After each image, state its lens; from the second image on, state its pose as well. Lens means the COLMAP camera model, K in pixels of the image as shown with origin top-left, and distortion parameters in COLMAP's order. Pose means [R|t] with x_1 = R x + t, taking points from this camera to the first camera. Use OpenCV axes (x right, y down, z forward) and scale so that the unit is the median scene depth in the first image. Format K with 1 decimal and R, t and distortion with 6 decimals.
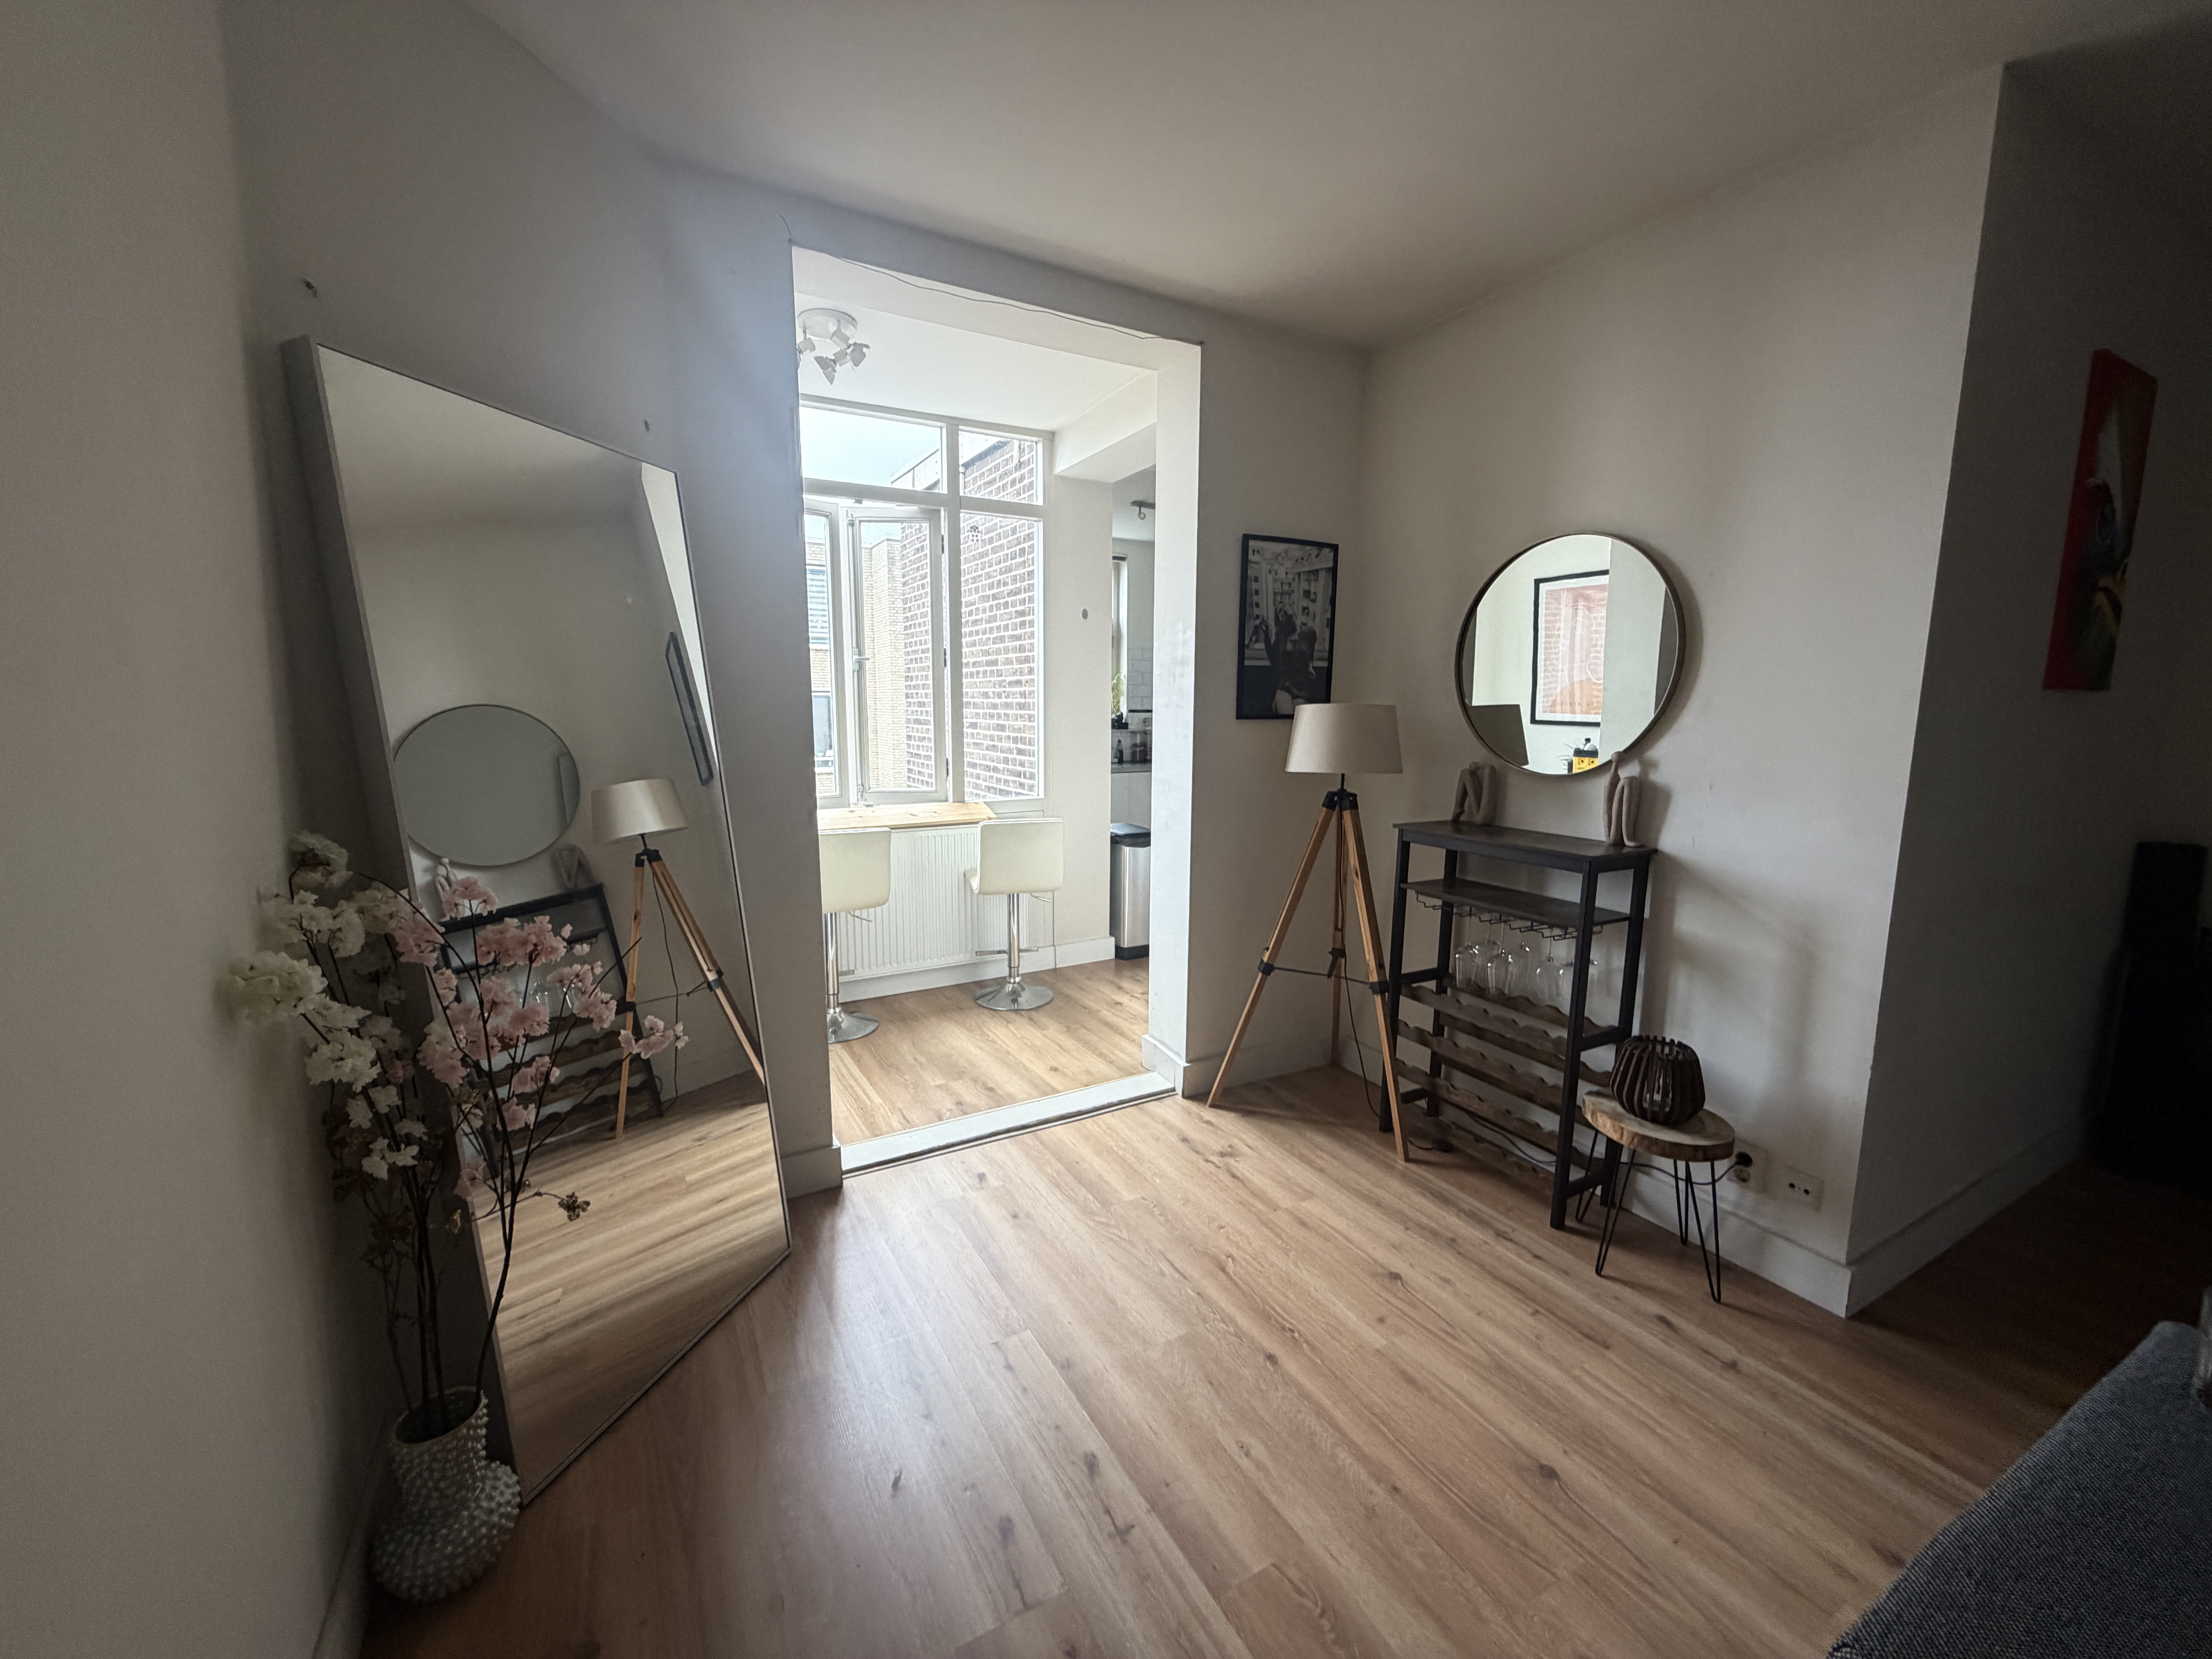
lens RADIAL K [[880.8, 0, 1108.1], [0, 880.8, 827.2], [0, 0, 1]] dist [0.000966, -0.000300]
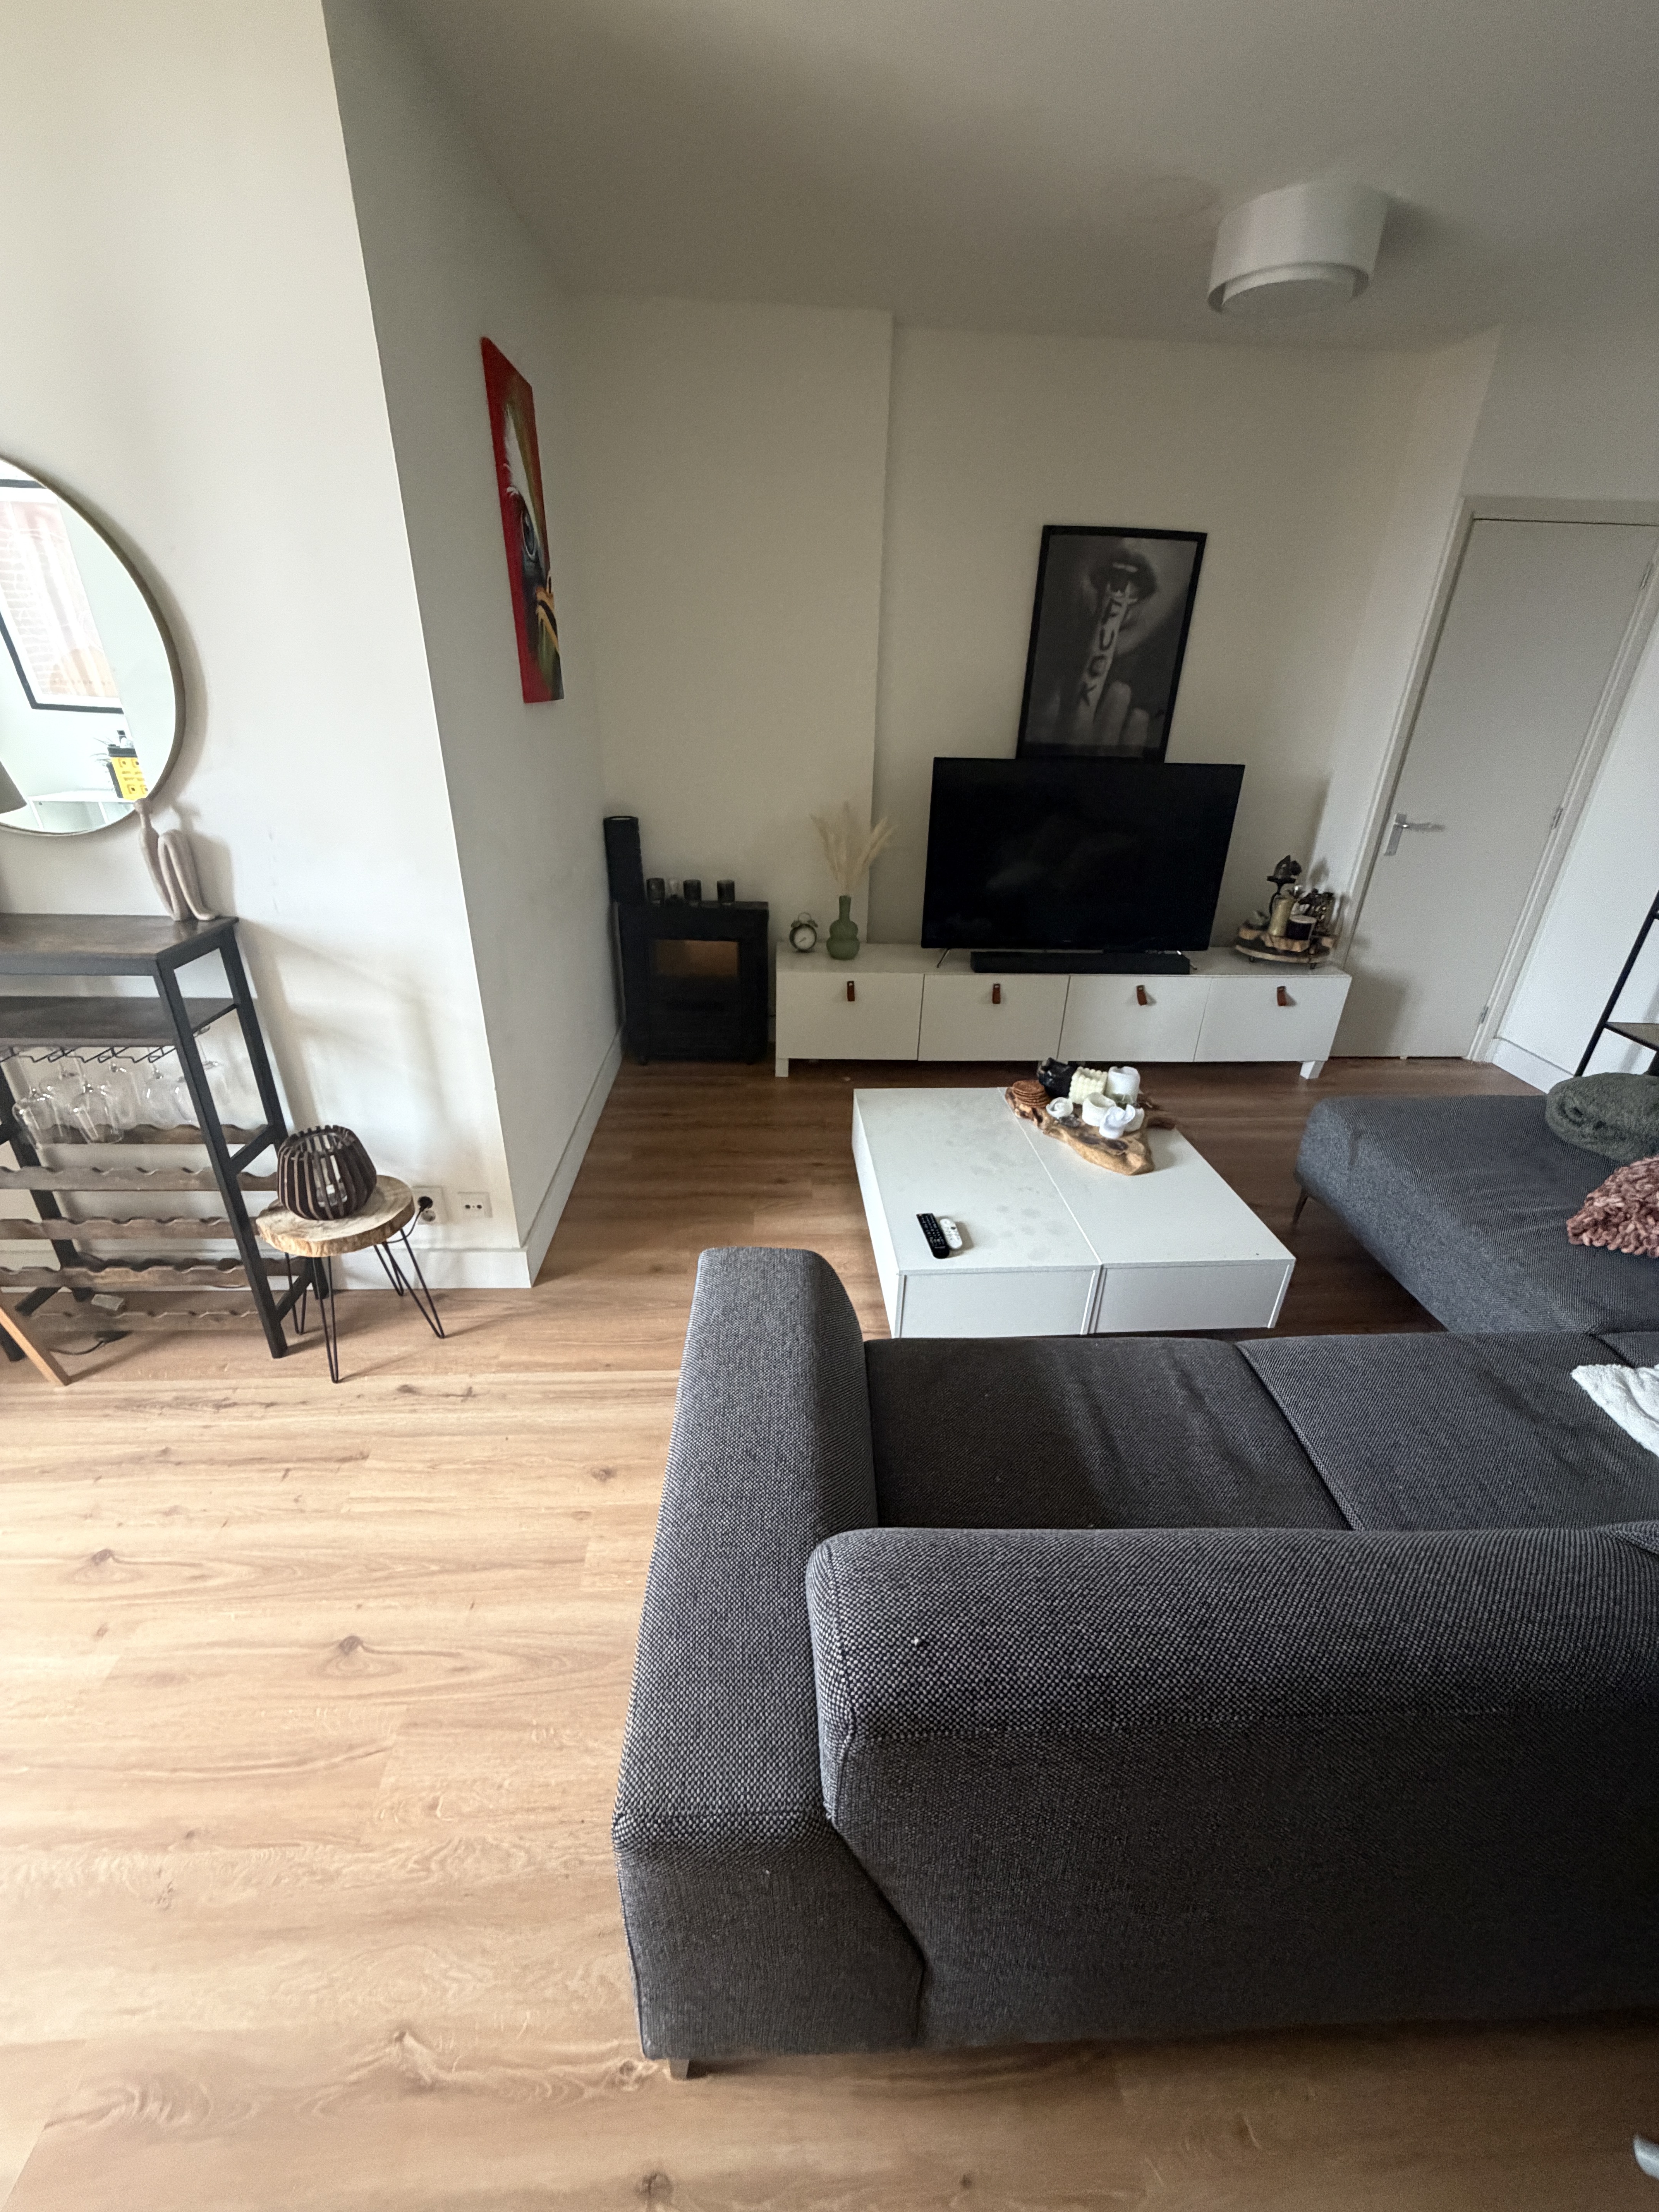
lens RADIAL K [[880.8, 0, 823.6], [0, 880.8, 1098.5], [0, 0, 1]] dist [0.000966, -0.000300]
pose [[0.443403, -0.388880, 0.807568, 0.133690], [0.107872, 0.917583, 0.382629, -0.080210], [-0.889808, -0.082545, 0.448808, 0.120506]]
